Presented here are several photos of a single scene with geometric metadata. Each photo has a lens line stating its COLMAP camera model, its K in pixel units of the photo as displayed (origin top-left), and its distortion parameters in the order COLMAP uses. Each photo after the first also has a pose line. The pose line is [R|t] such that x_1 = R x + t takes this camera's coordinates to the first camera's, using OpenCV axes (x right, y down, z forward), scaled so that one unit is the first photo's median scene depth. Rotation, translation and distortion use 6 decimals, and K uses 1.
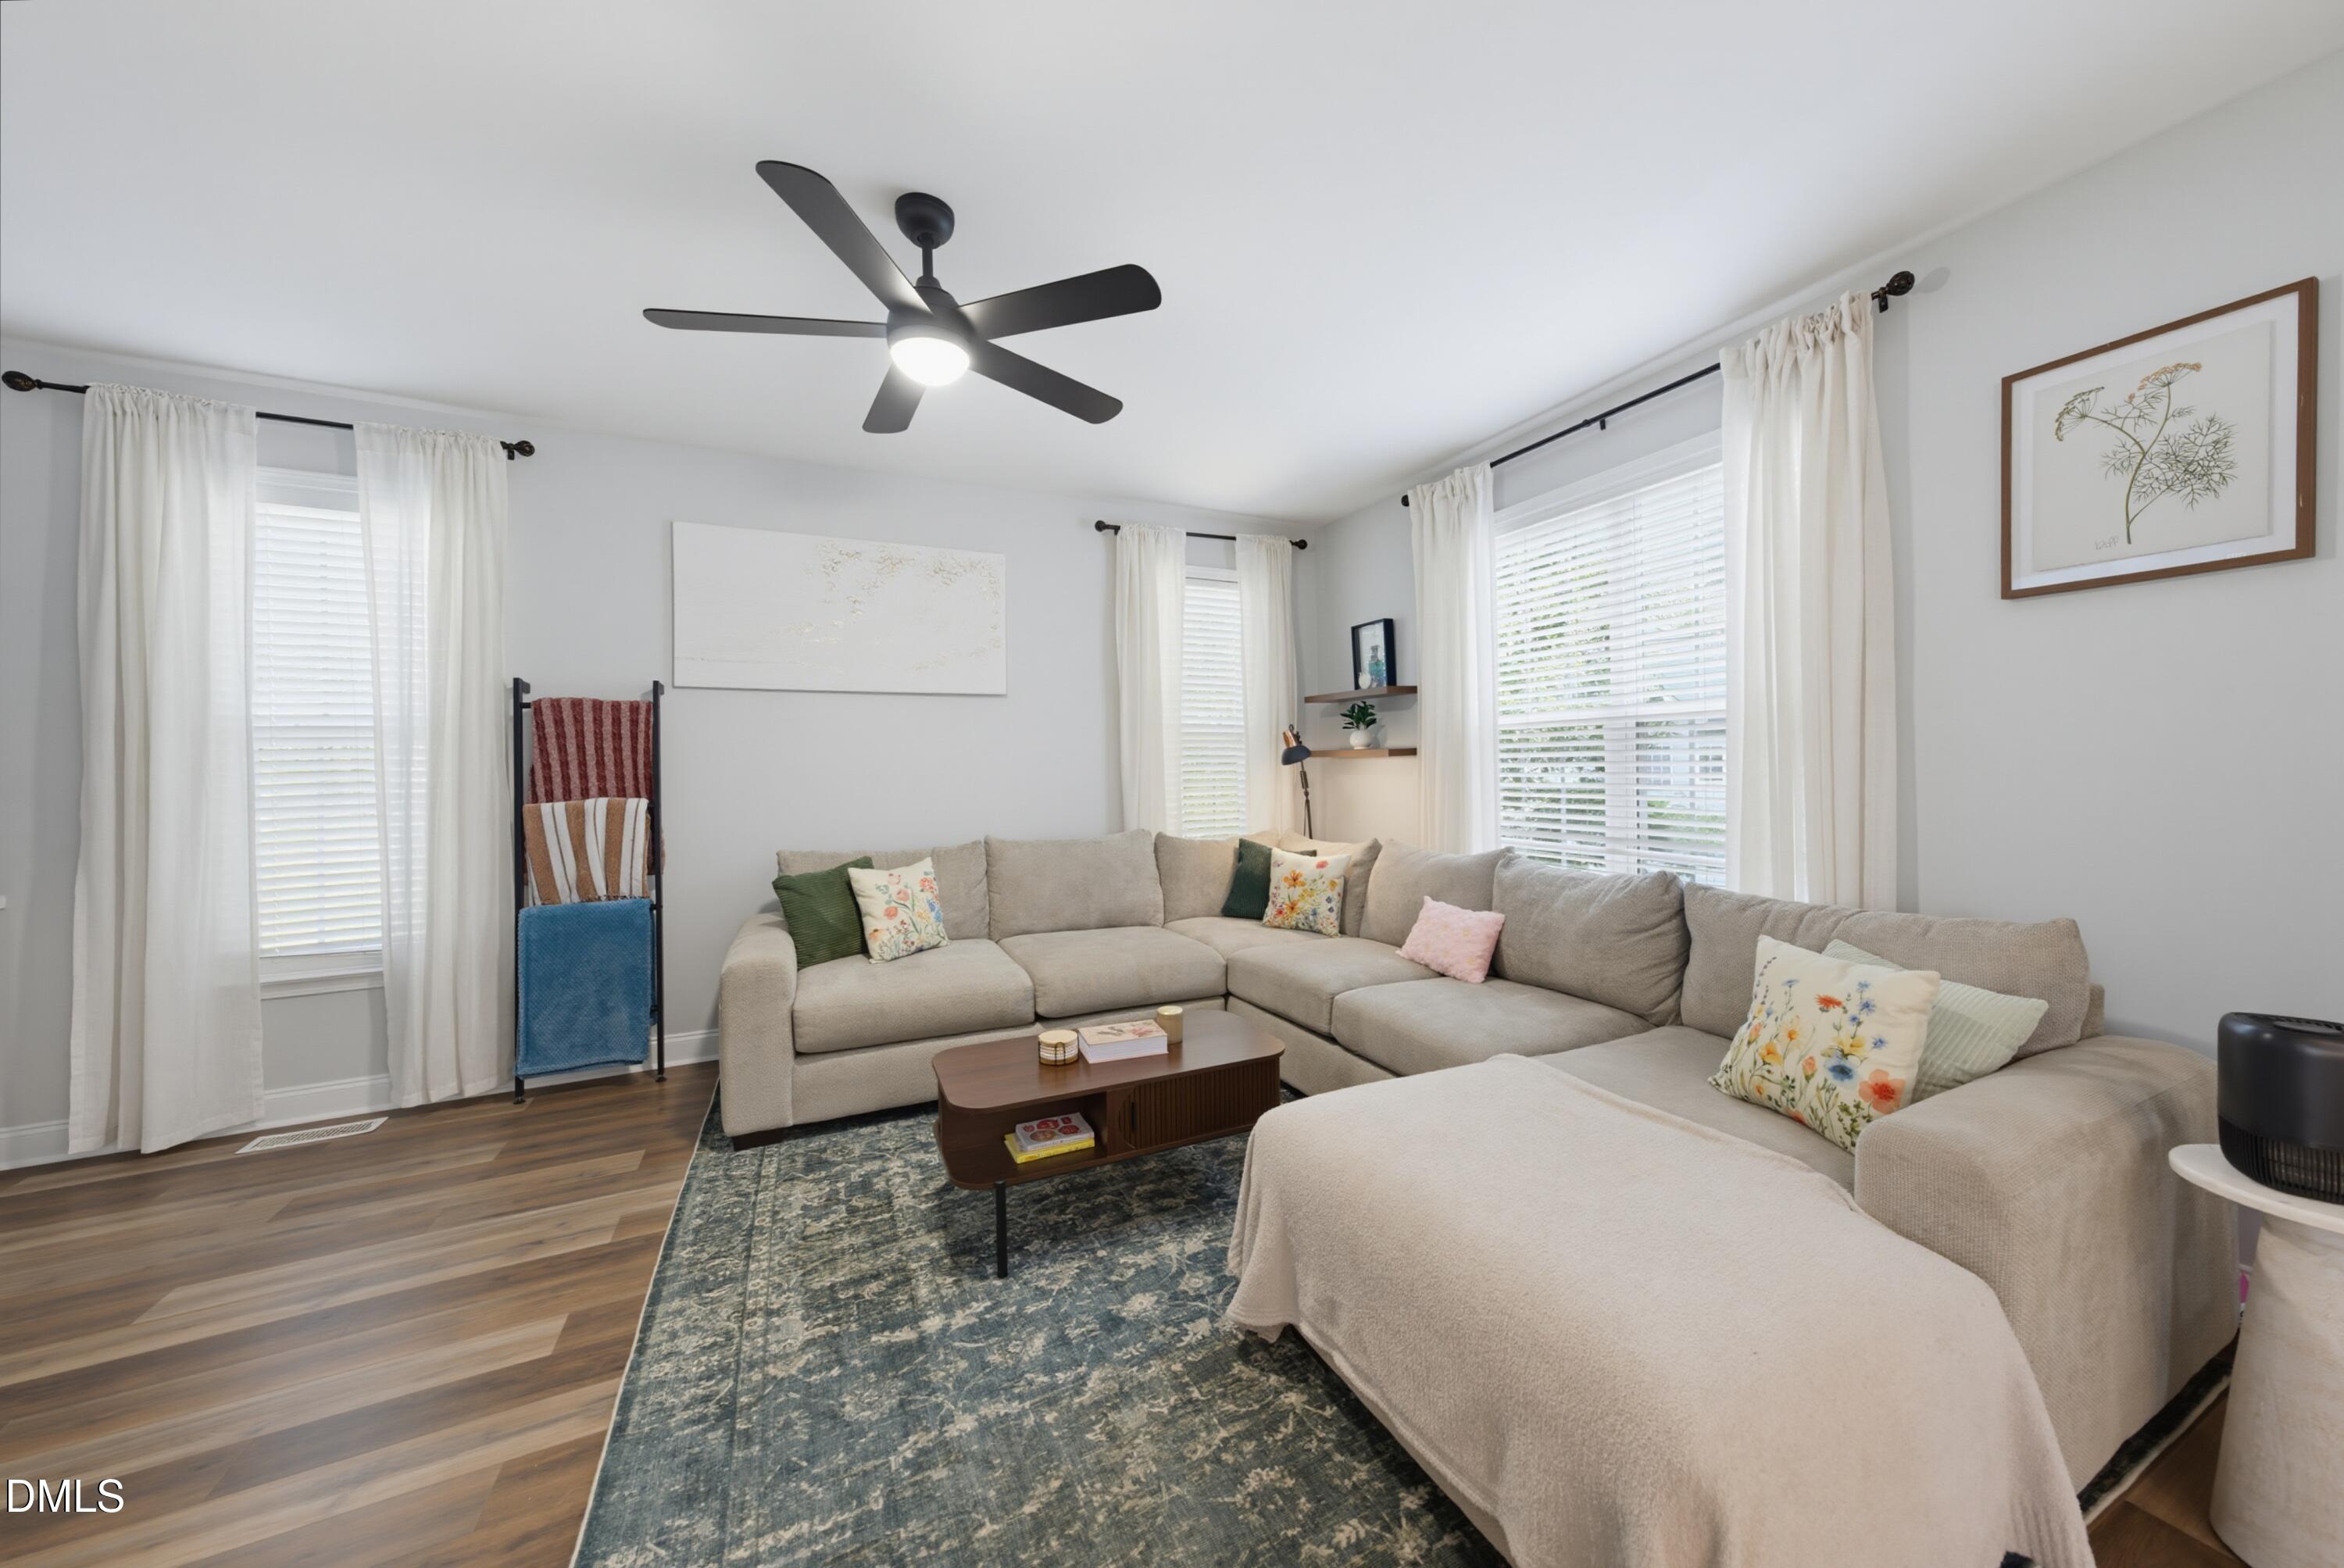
lens RADIAL K [[838.0, 0, 1295.2], [0, 838.0, 755.7], [0, 0, 1]] dist [-0.011127, 0.005420]
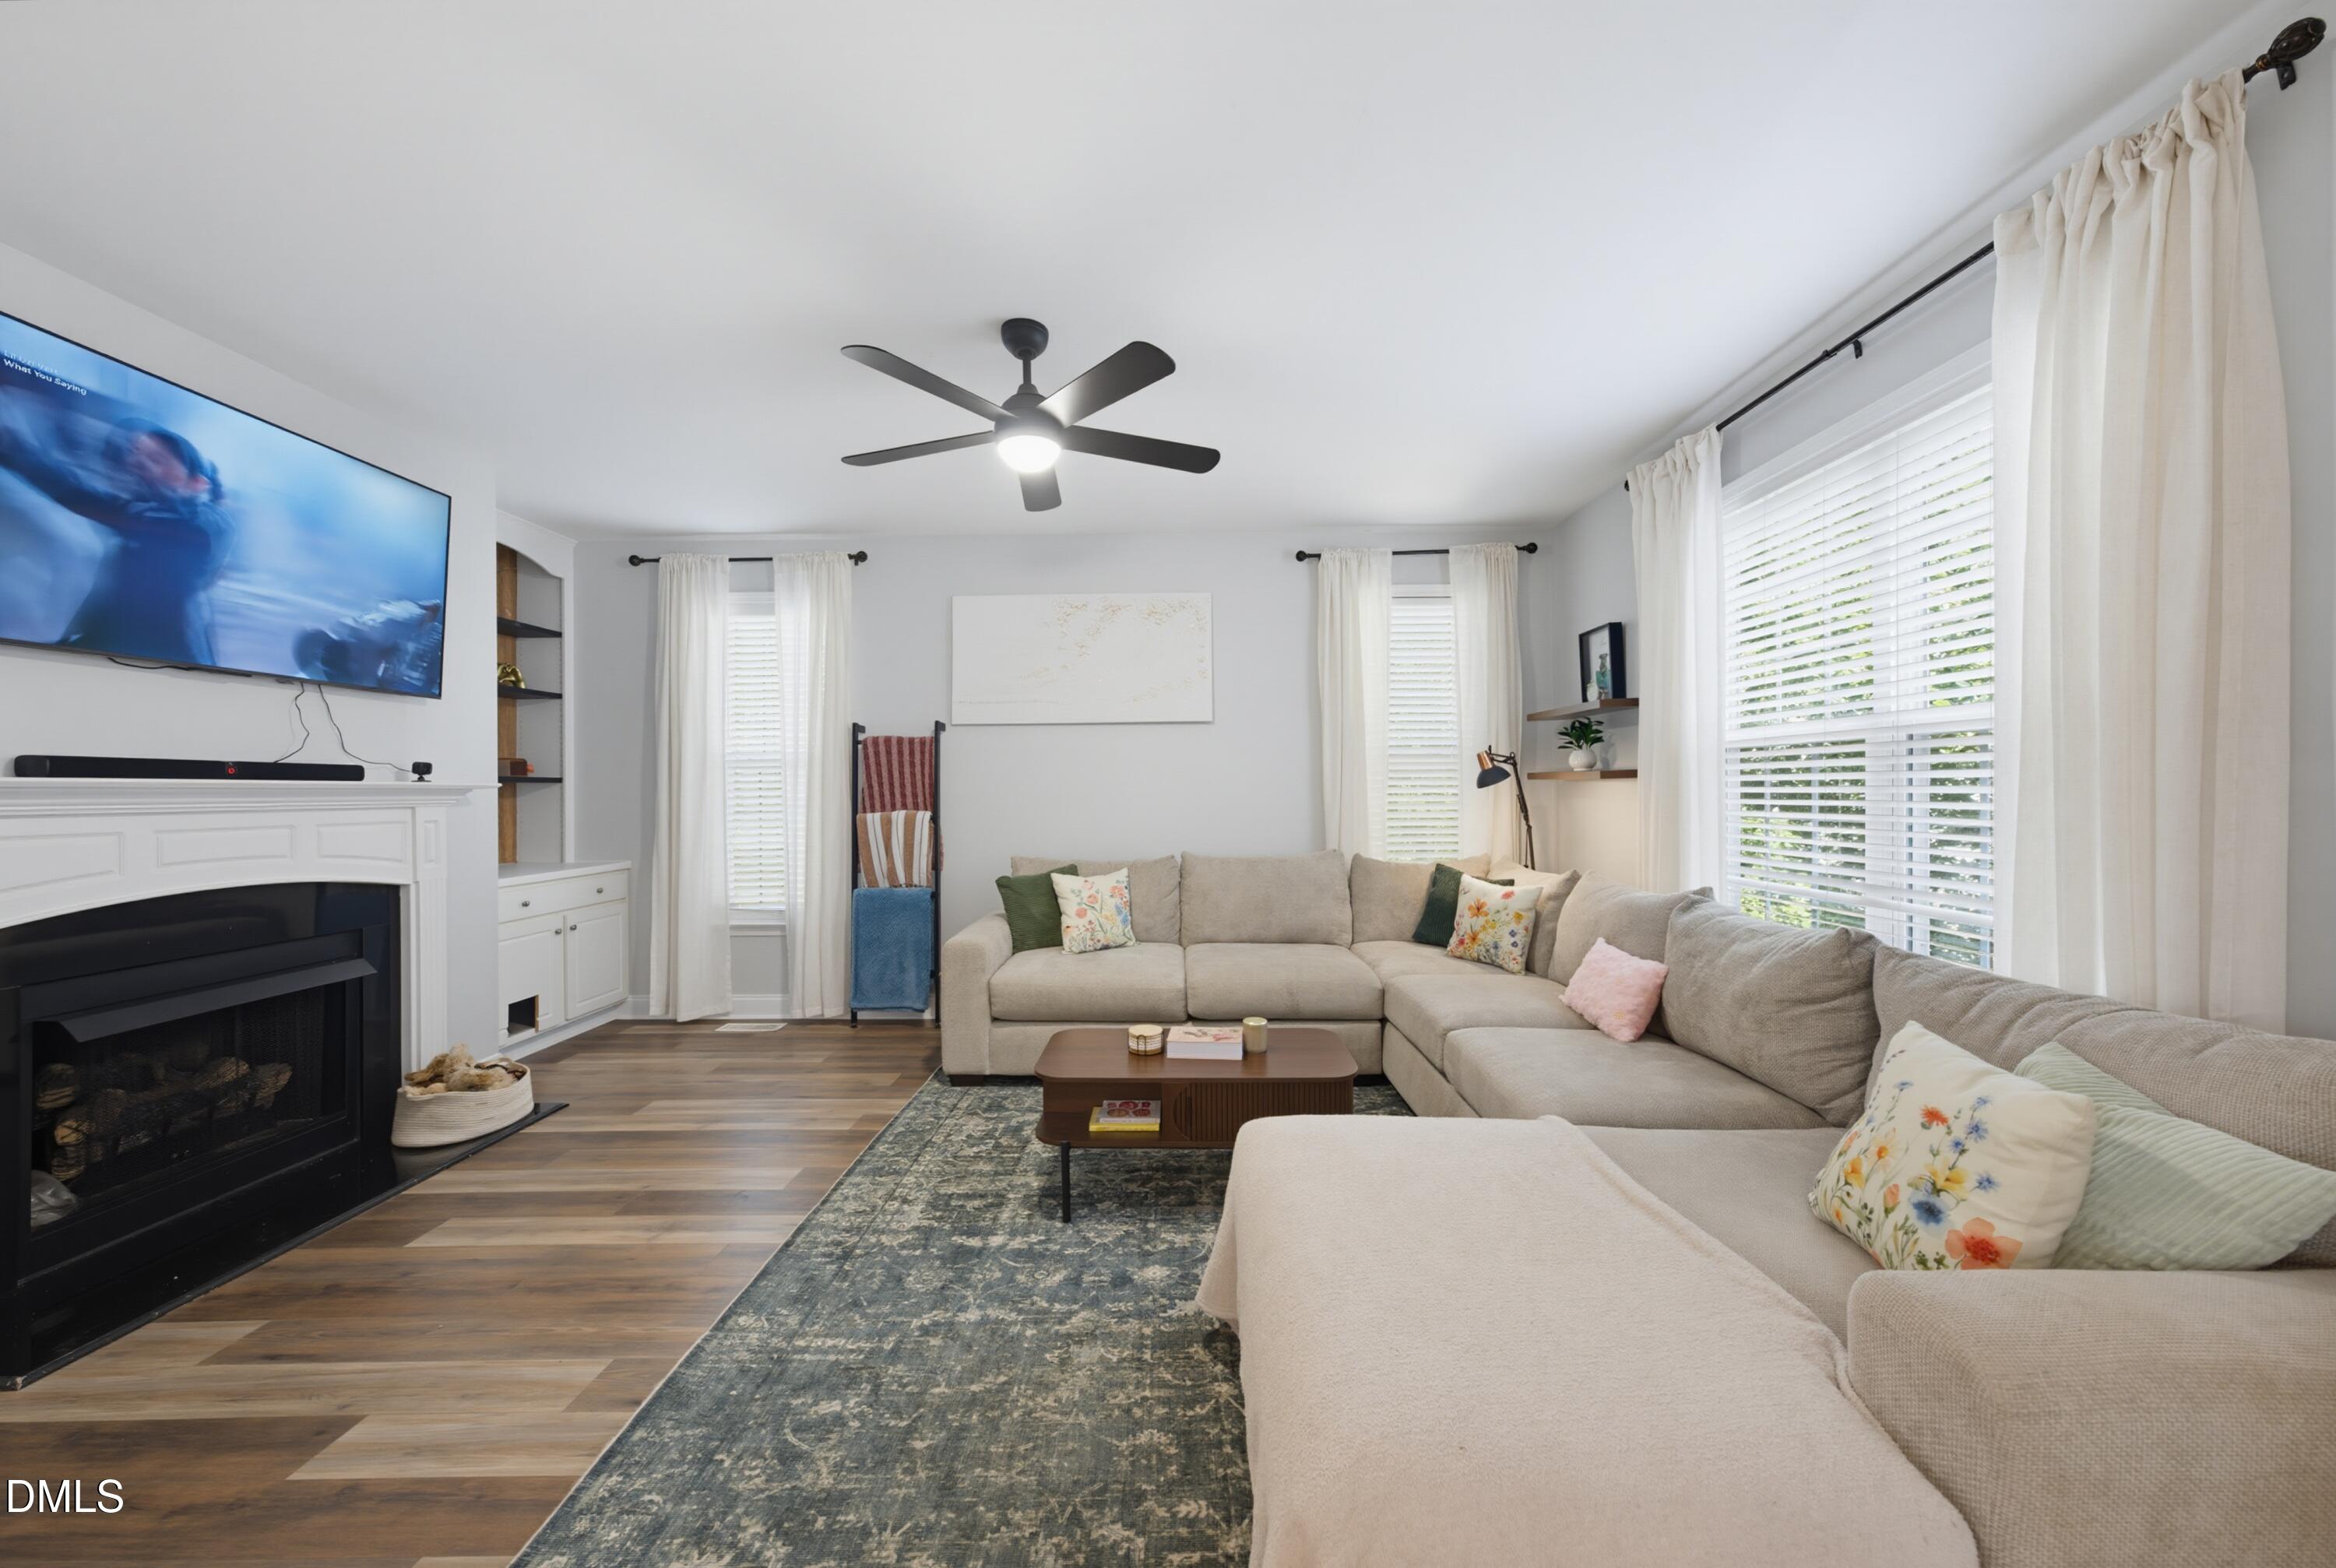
lens RADIAL K [[835.1, 0, 1161.4], [0, 835.1, 779.4], [0, 0, 1]] dist [-0.011127, 0.005420]
pose [[0.881161, 0.000359, -0.472815, 0.216155], [0.001344, 0.999994, 0.003263, -0.003482], [0.472814, -0.003511, 0.881155, 0.017582]]
